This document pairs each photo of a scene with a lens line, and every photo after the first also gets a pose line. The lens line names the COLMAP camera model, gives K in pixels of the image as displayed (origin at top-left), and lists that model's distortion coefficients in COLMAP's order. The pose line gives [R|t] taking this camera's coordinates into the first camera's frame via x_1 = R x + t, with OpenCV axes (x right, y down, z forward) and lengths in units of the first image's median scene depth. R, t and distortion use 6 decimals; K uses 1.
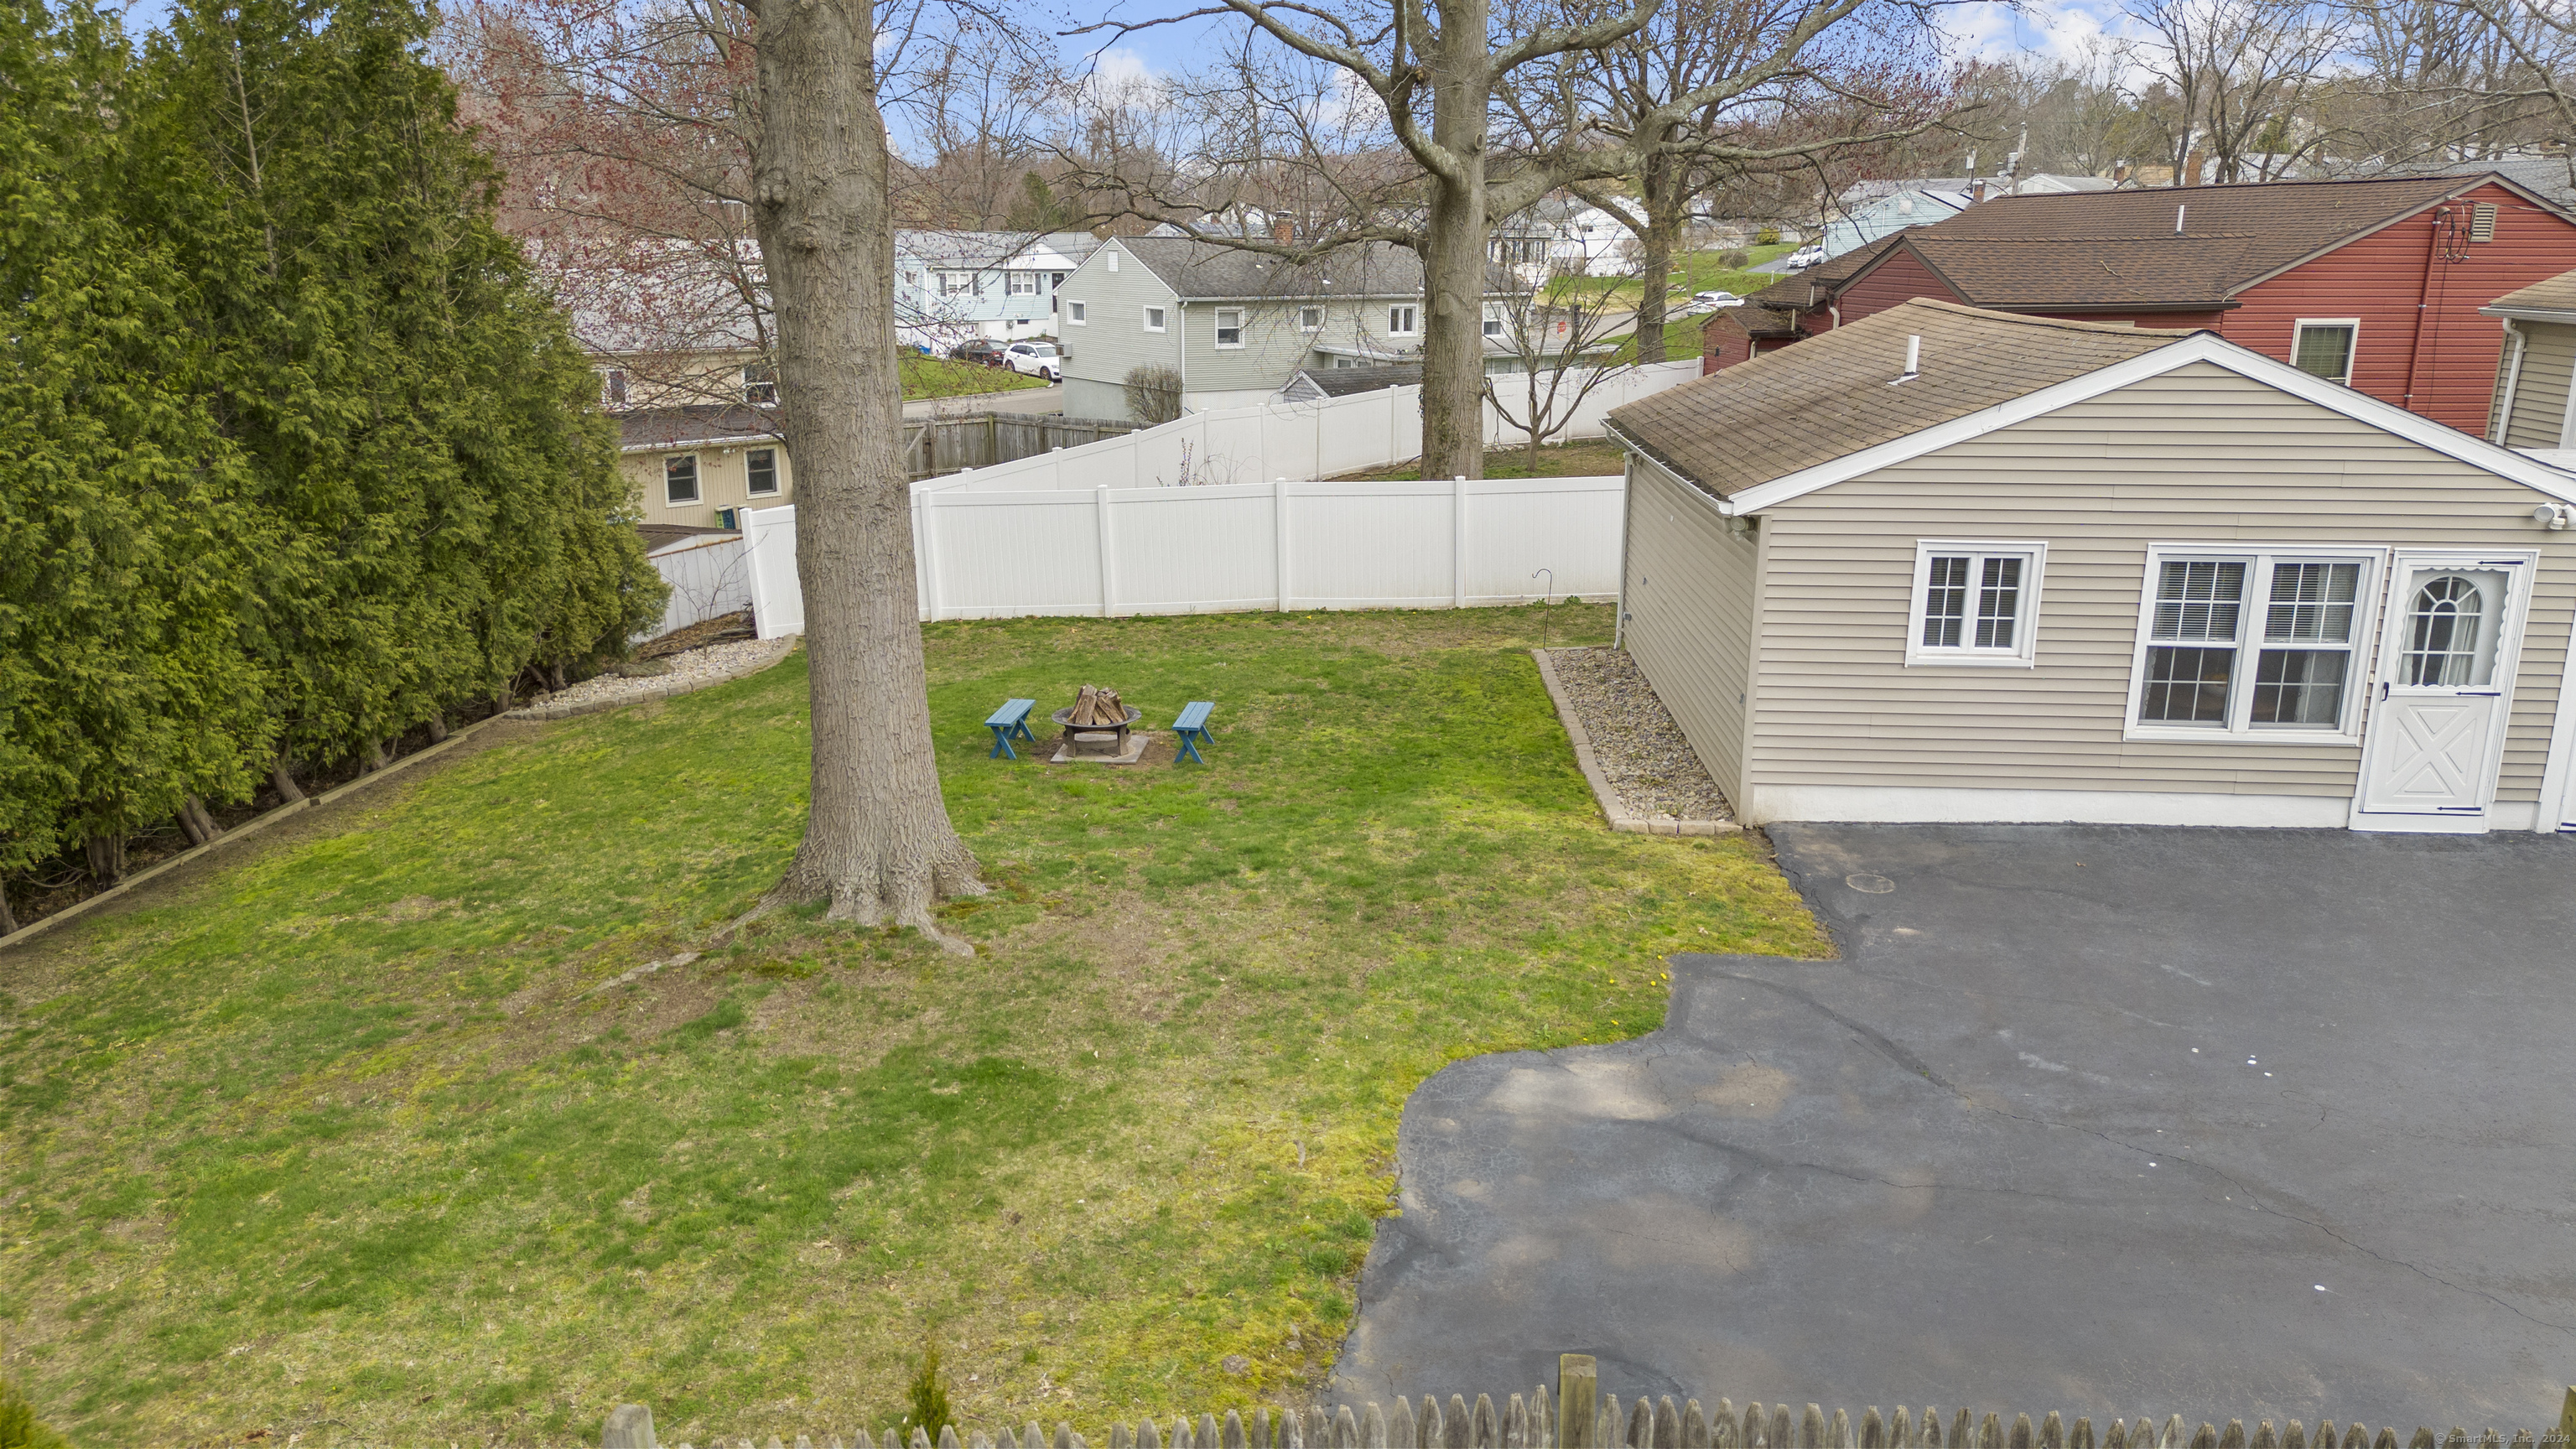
lens RADIAL K [[1785.1, 0, 1288.0], [0, 1785.1, 724.5], [0, 0, 1]] dist [0.099840, 0.000234]
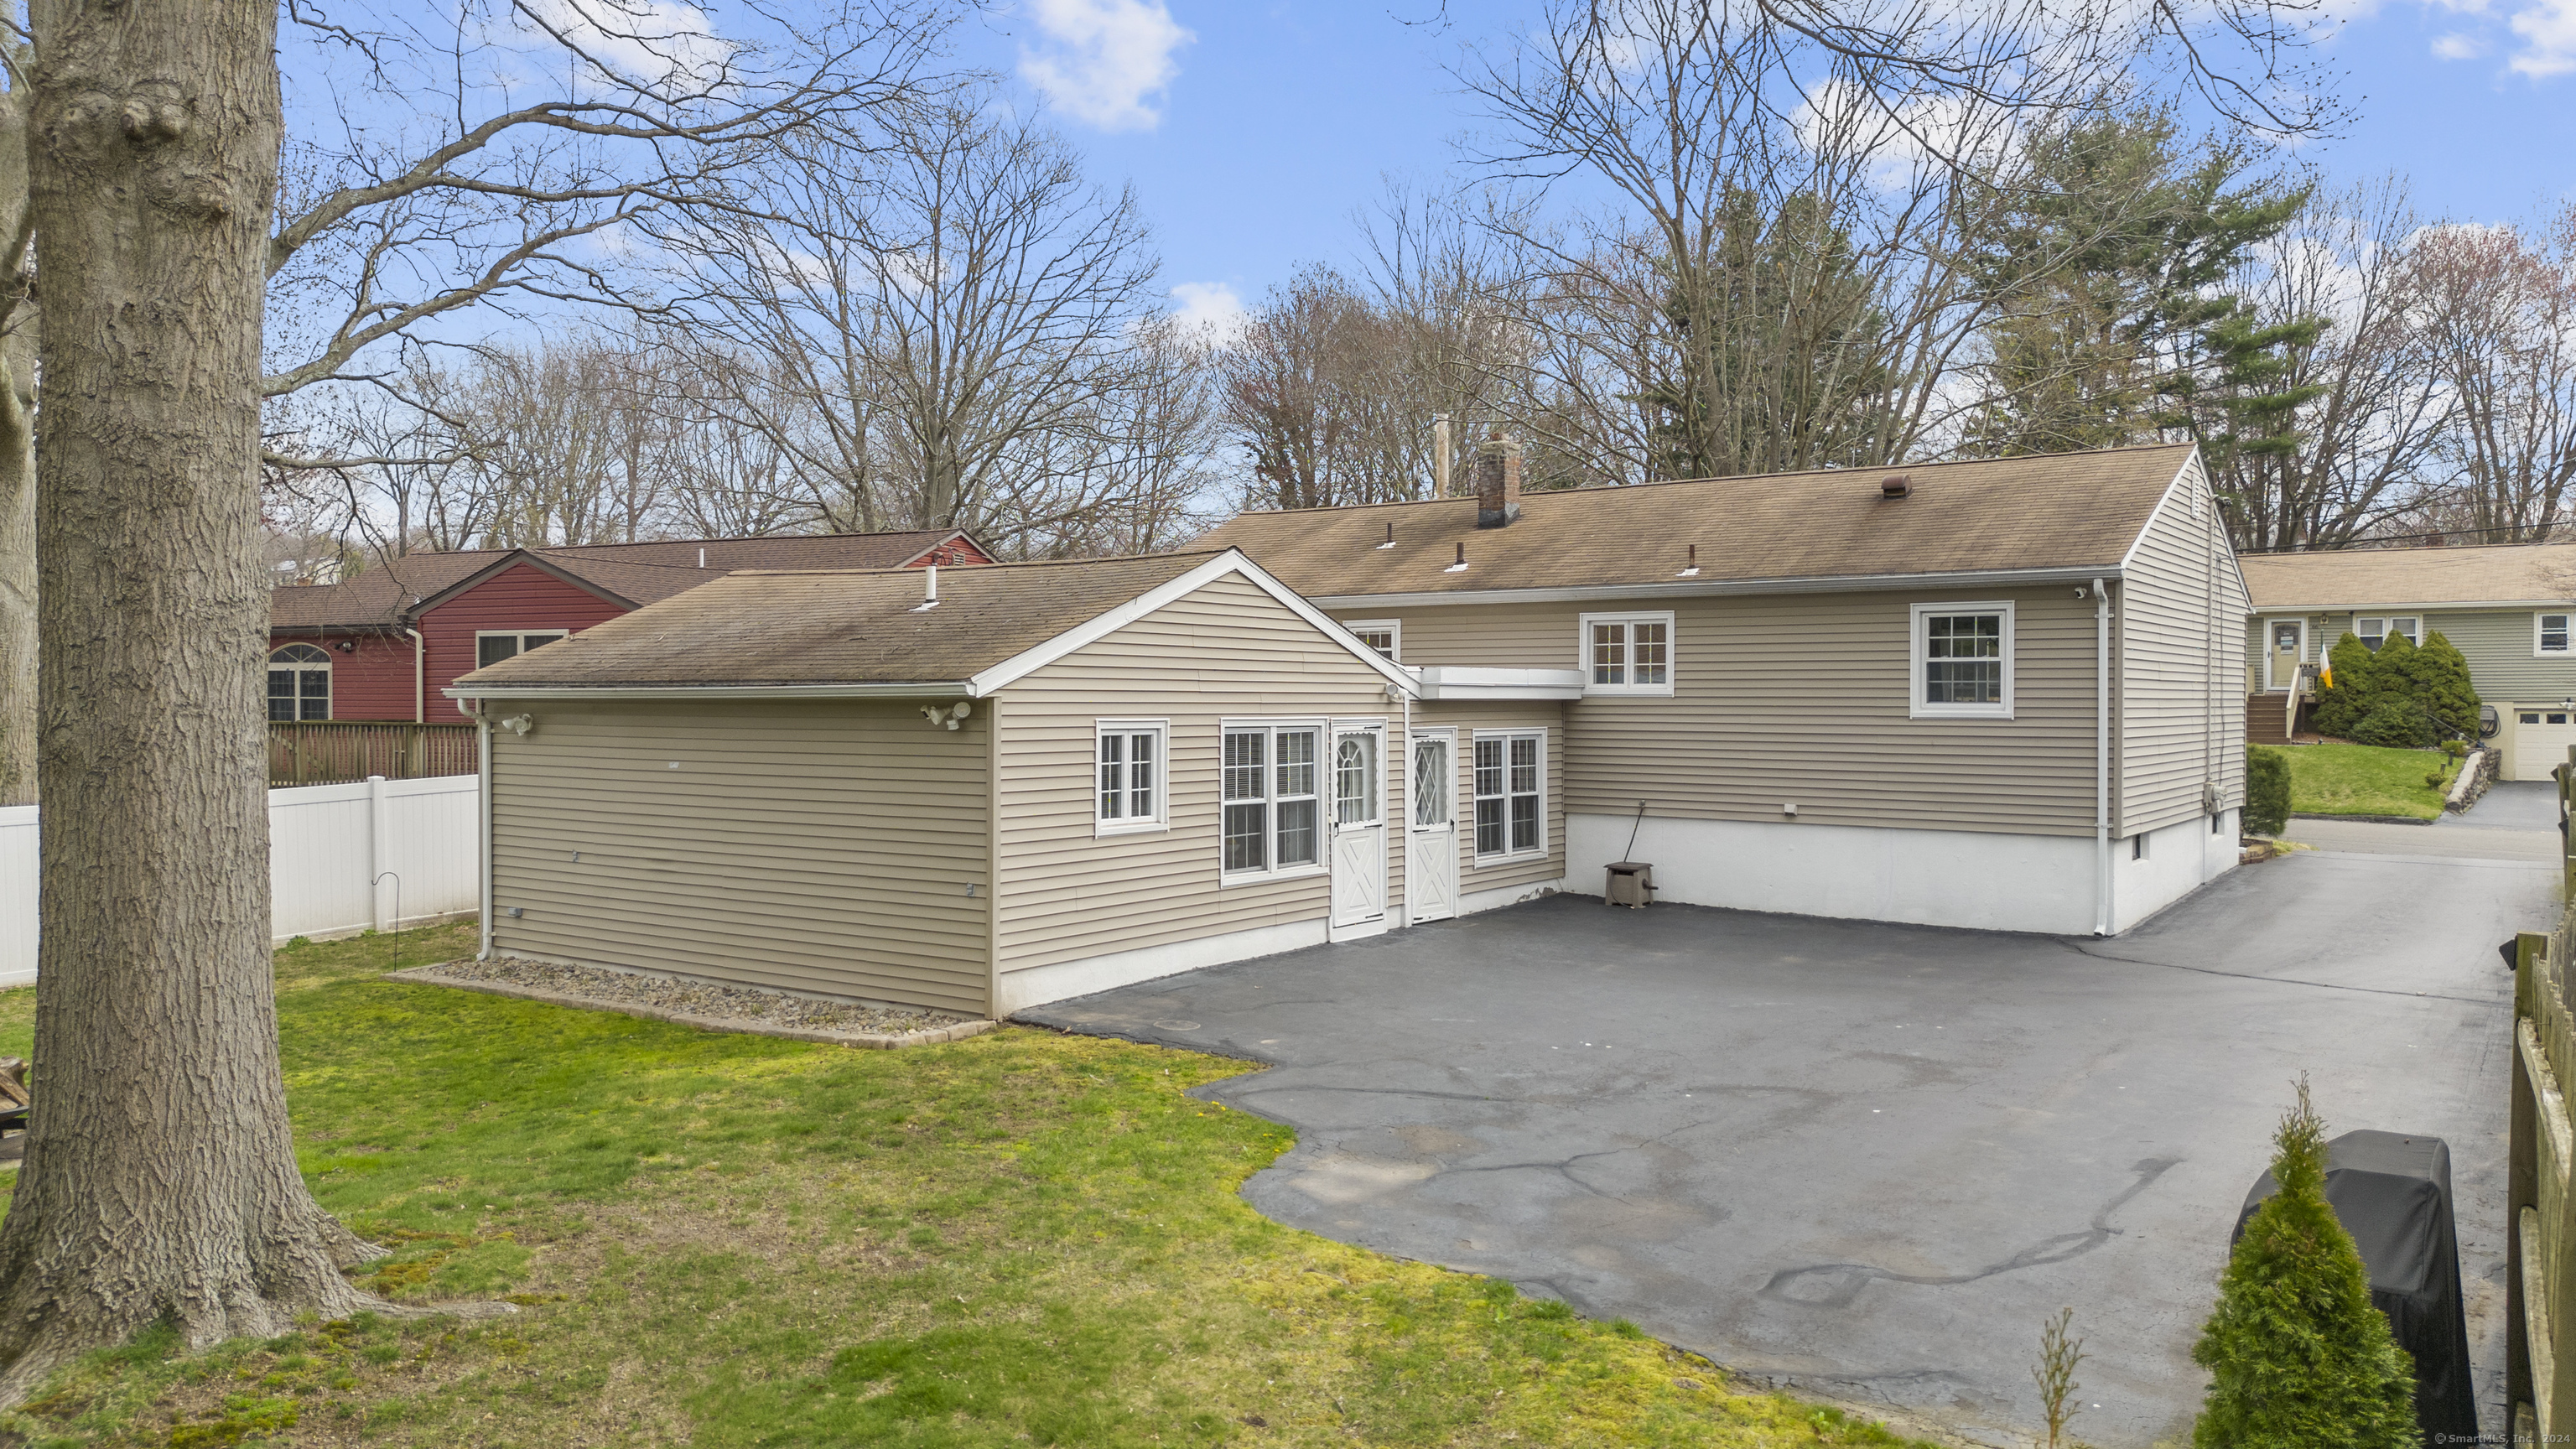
lens RADIAL K [[1783.4, 0, 1288.0], [0, 1783.4, 724.5], [0, 0, 1]] dist [0.033534, -0.001536]
pose [[0.564089, -0.026692, 0.825282, -0.462793], [0.223837, 0.966996, -0.121719, 0.056316], [-0.794796, 0.253389, 0.551447, 0.319142]]
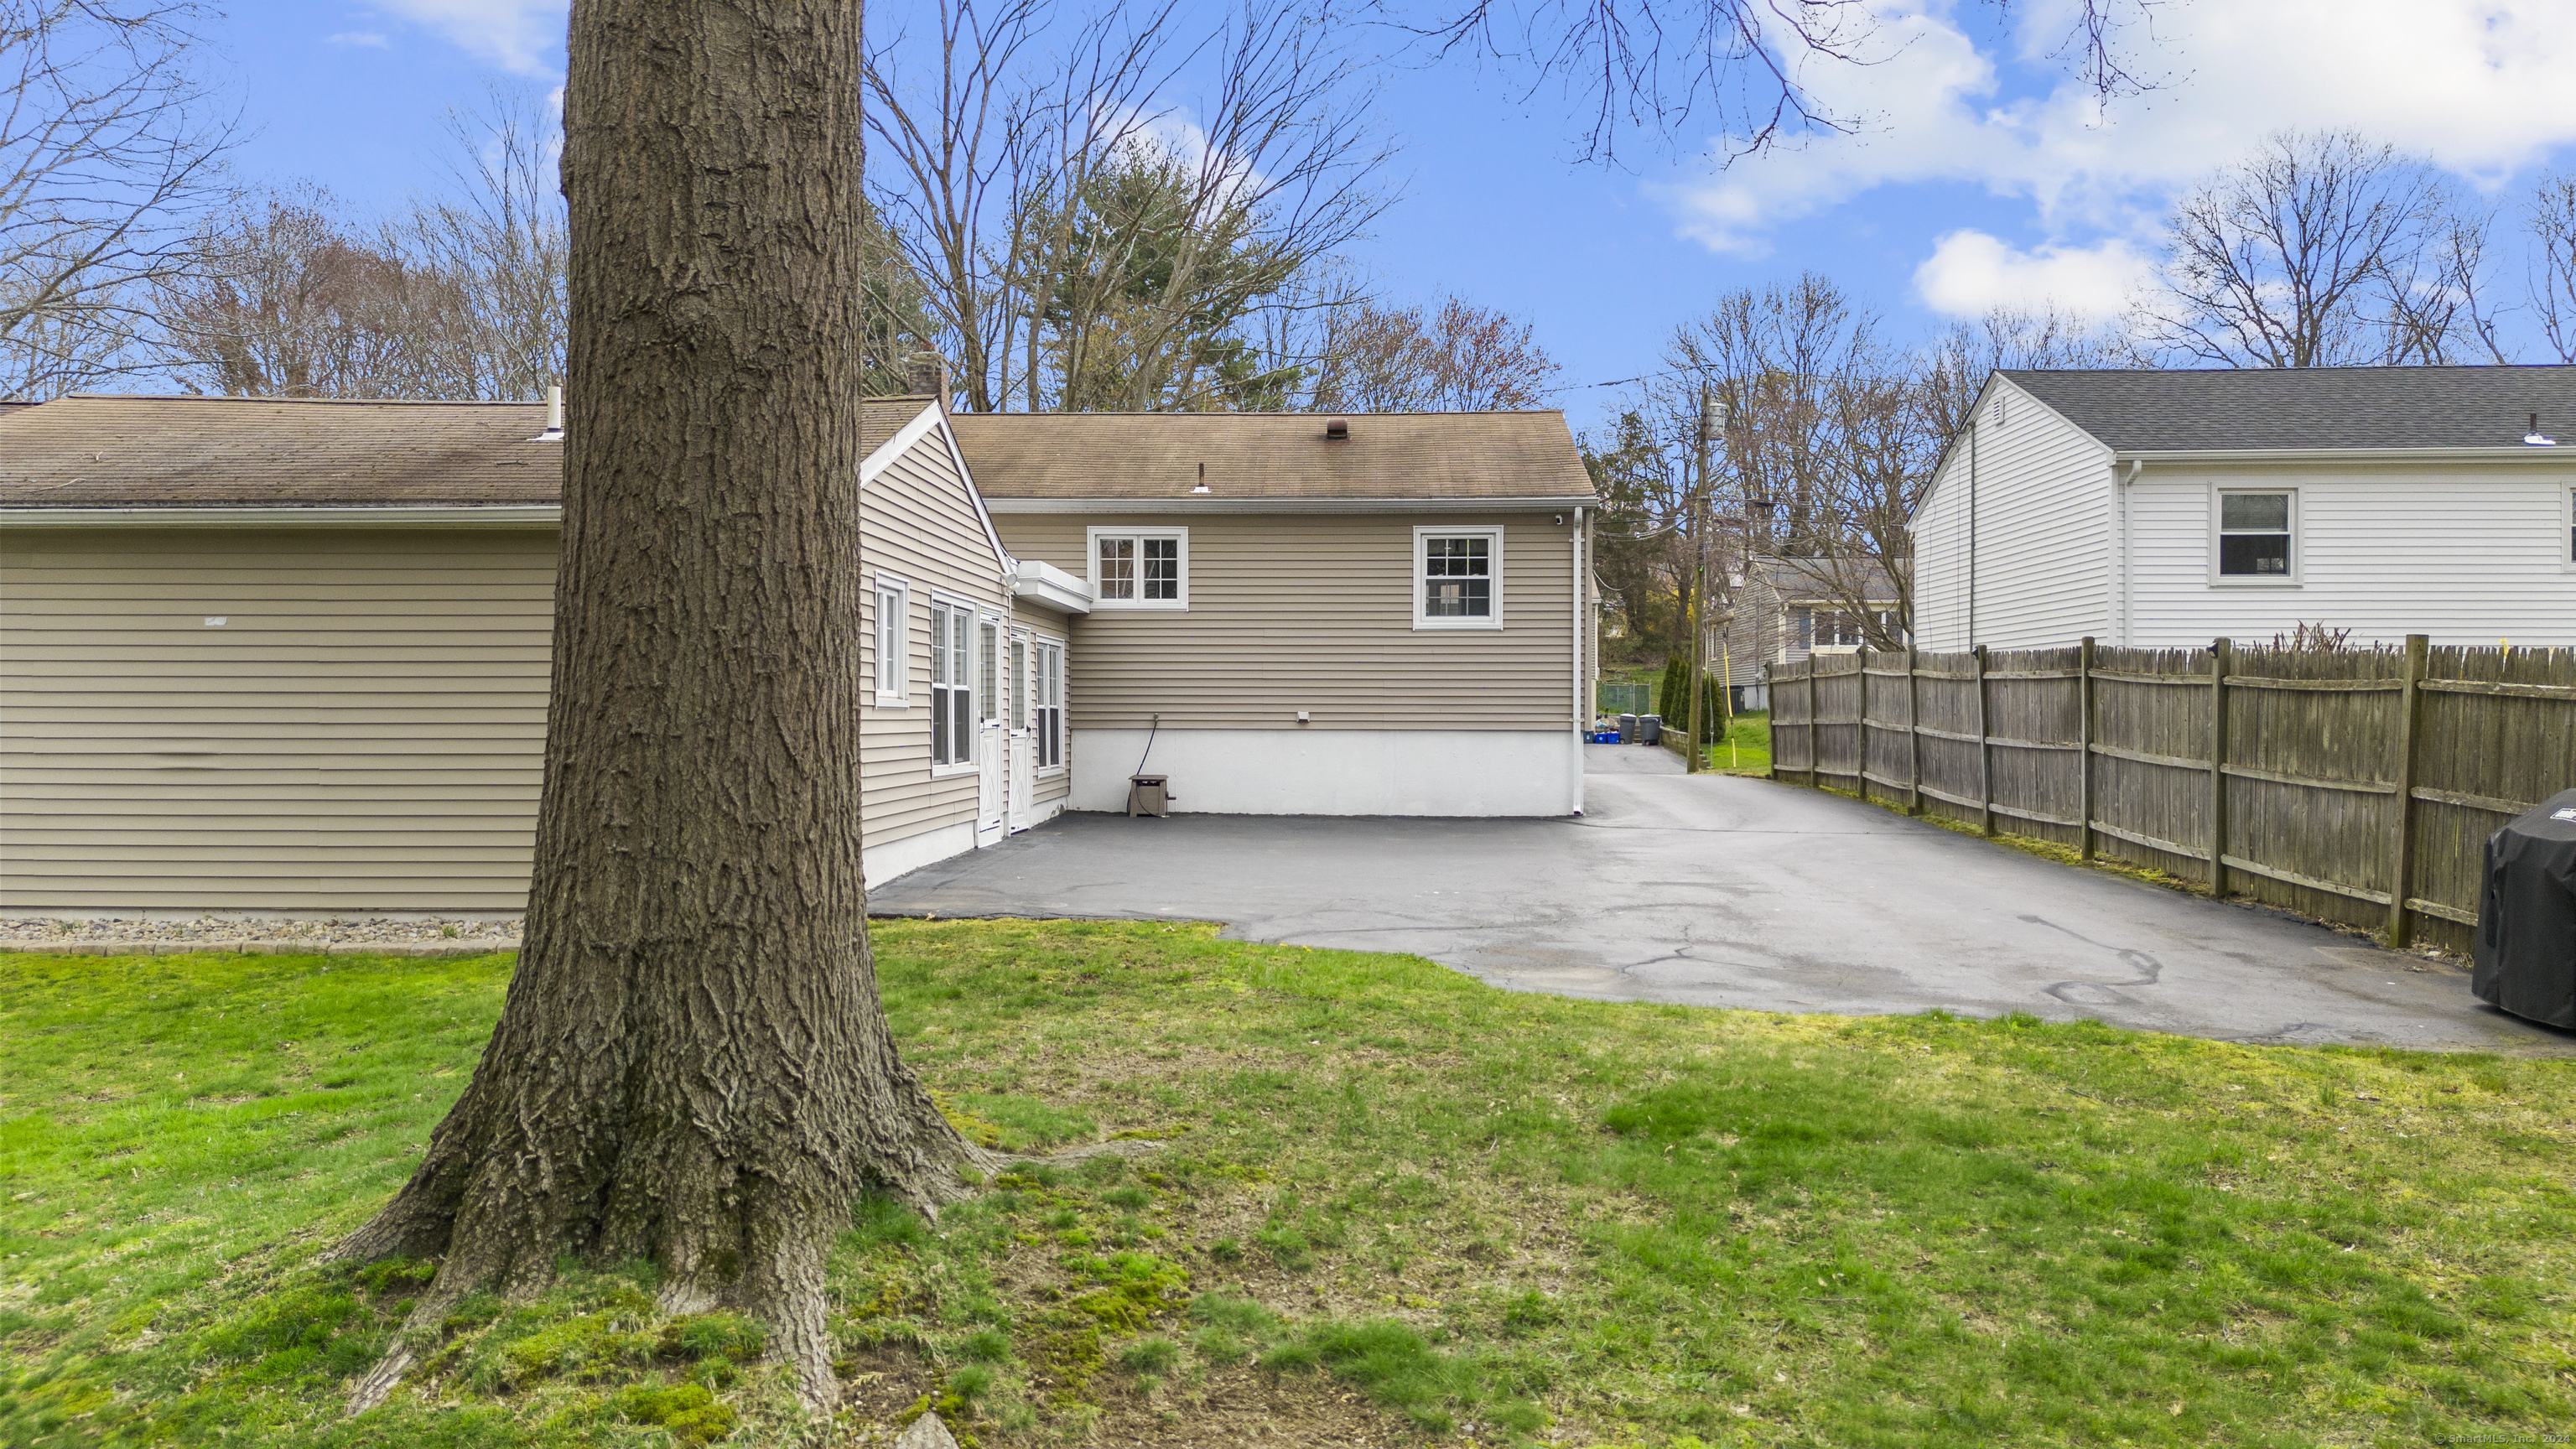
lens RADIAL K [[1783.4, 0, 1288.0], [0, 1783.4, 724.5], [0, 0, 1]] dist [0.033534, -0.001536]
pose [[-0.003805, -0.017722, 0.999836, -0.567841], [0.263961, 0.964364, 0.018098, 0.013429], [-0.964526, 0.263986, 0.001008, 0.813580]]
